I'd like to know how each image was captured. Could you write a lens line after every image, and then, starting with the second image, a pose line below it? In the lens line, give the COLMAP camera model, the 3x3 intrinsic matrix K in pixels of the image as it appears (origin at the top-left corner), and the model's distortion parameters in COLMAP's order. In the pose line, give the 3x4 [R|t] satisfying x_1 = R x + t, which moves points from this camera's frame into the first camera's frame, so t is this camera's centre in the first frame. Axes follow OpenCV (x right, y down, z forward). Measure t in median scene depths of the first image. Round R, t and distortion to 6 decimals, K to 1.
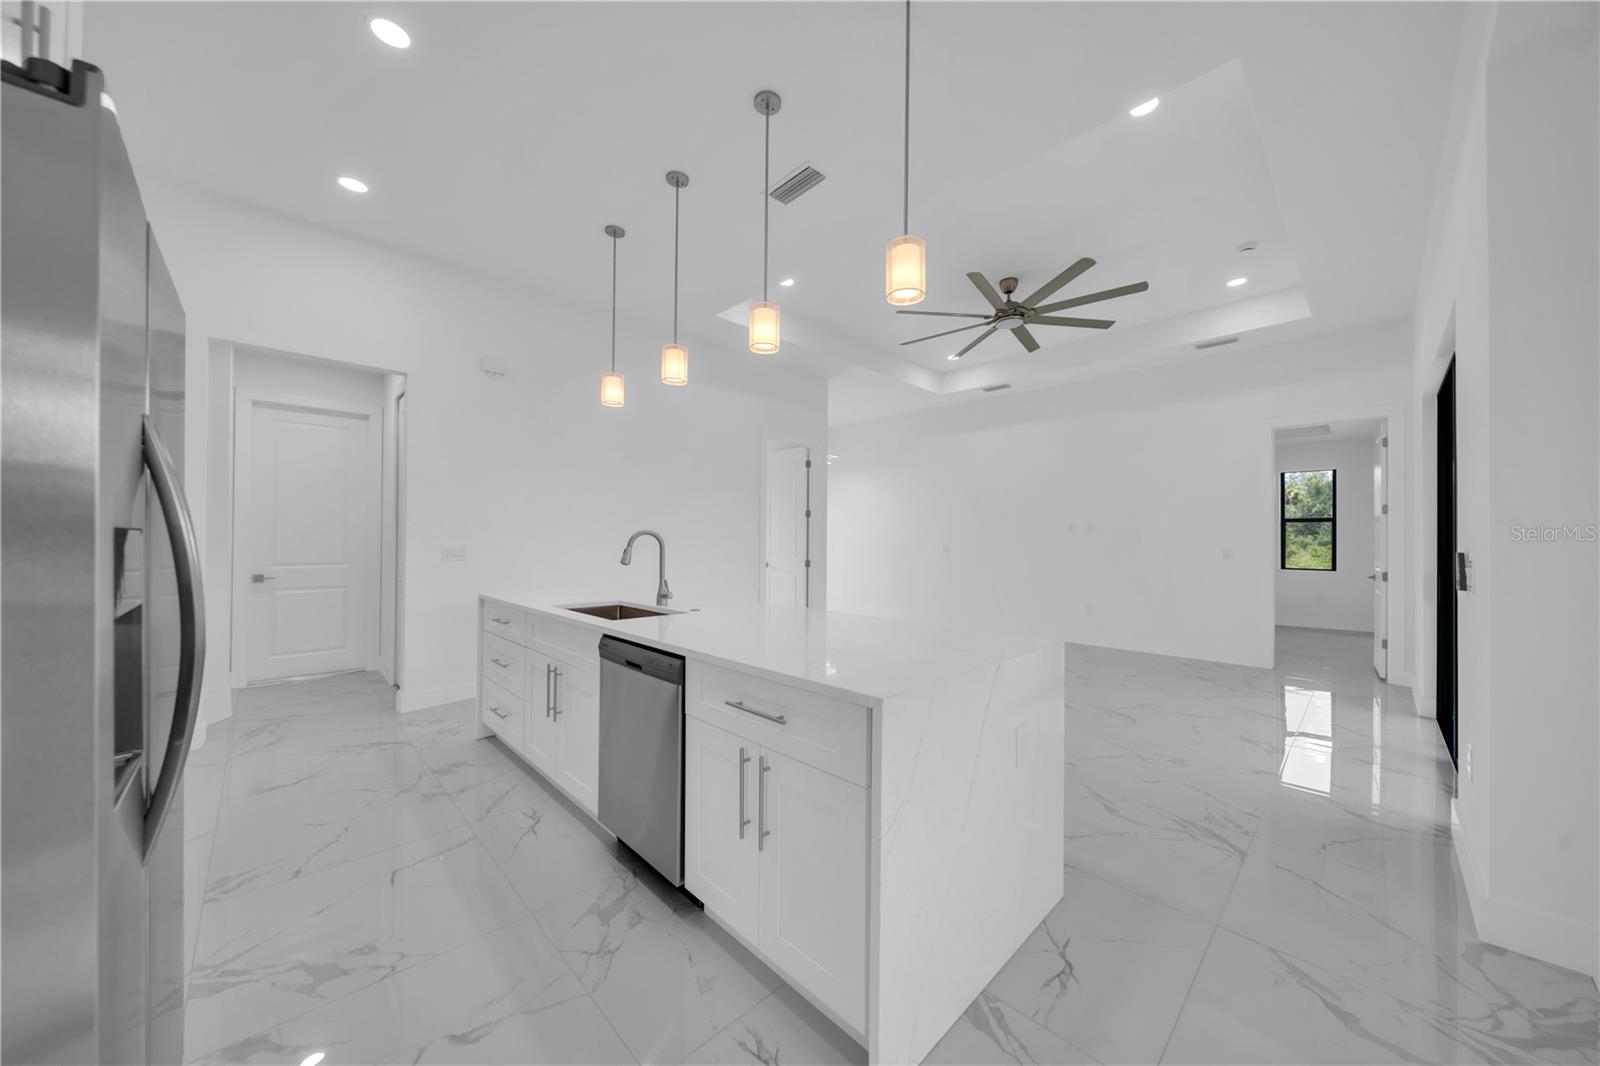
lens RADIAL K [[553.9, 0, 798.7], [0, 553.9, 538.0], [0, 0, 1]] dist [0.000386, -0.001489]
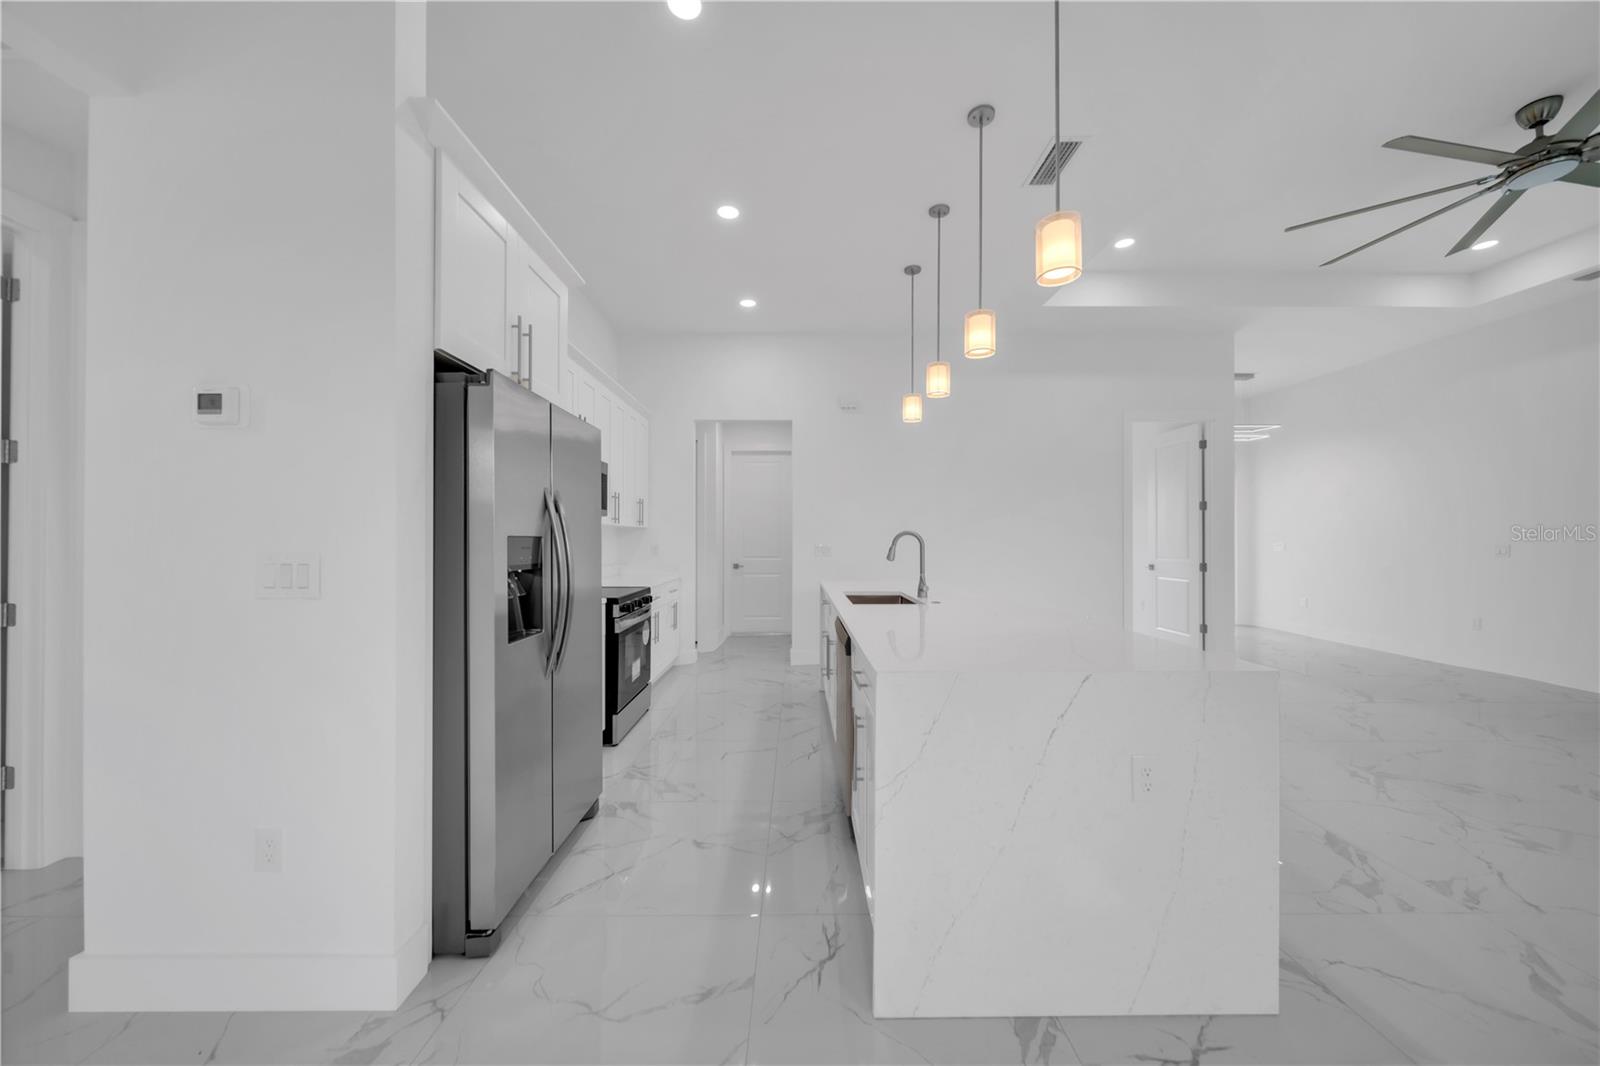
lens RADIAL K [[553.9, 0, 797.7], [0, 553.9, 538.2], [0, 0, 1]] dist [0.000386, -0.001489]
pose [[0.719065, -0.008240, -0.694894, 0.332950], [0.008720, 0.999958, -0.002833, 0.002032], [0.694888, -0.004022, 0.719106, 0.012318]]
